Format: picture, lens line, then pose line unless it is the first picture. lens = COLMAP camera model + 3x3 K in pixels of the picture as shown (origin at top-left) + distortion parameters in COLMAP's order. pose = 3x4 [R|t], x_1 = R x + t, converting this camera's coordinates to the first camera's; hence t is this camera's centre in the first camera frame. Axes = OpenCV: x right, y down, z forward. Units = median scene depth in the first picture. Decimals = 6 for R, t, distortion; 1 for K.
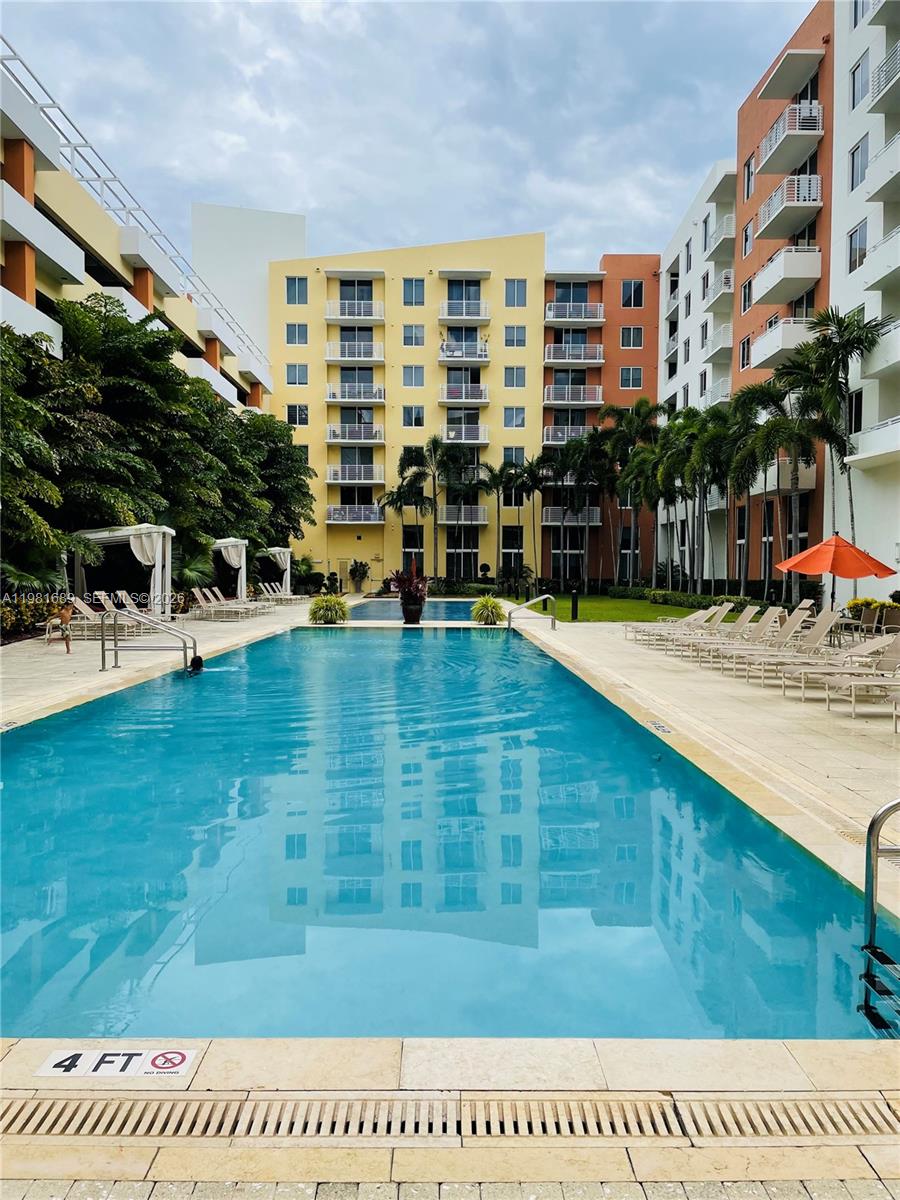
lens RADIAL K [[902.9, 0, 450.2], [0, 902.9, 622.6], [0, 0, 1]] dist [0.087537, -0.116655]
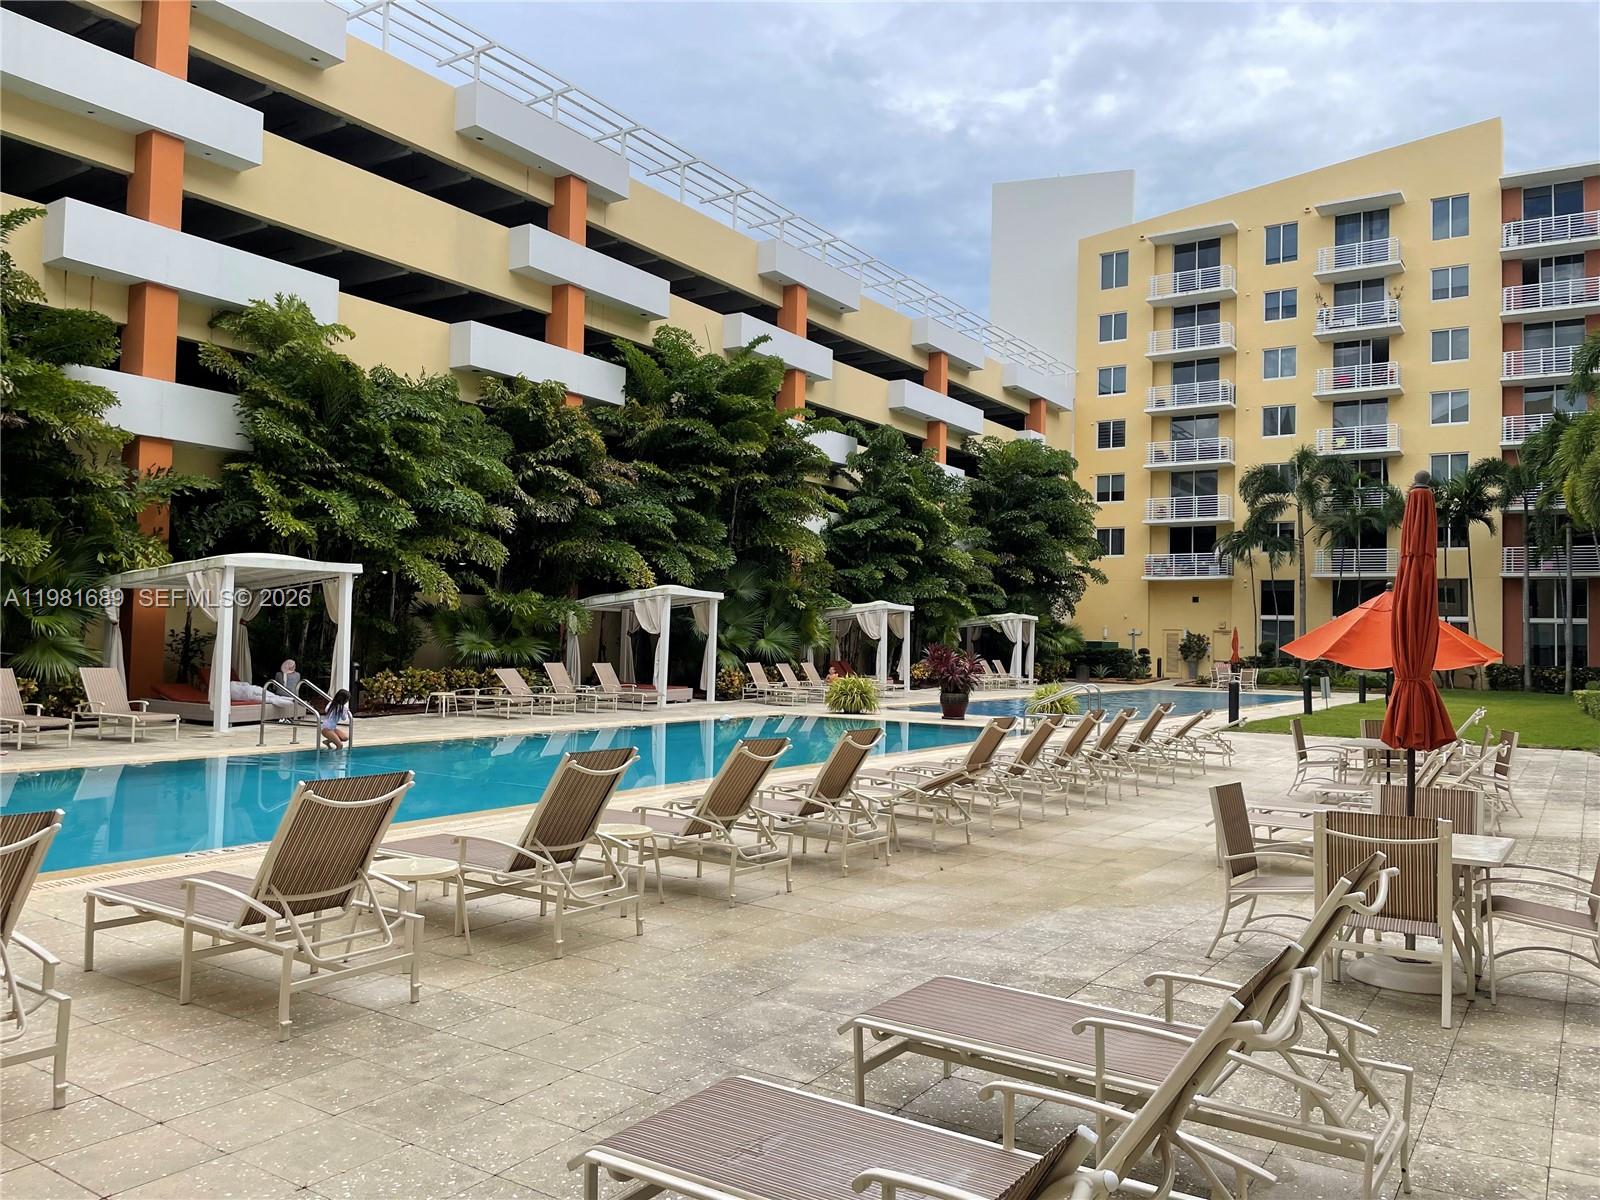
lens RADIAL K [[1203.9, 0, 800.0], [0, 1203.9, 600.0], [0, 0, 1]] dist [0.087537, -0.116655]
pose [[0.828406, -0.006505, -0.560090, 0.172491], [-0.046408, 0.995698, -0.080204, -0.004941], [0.558202, 0.092434, 0.824540, 0.064364]]
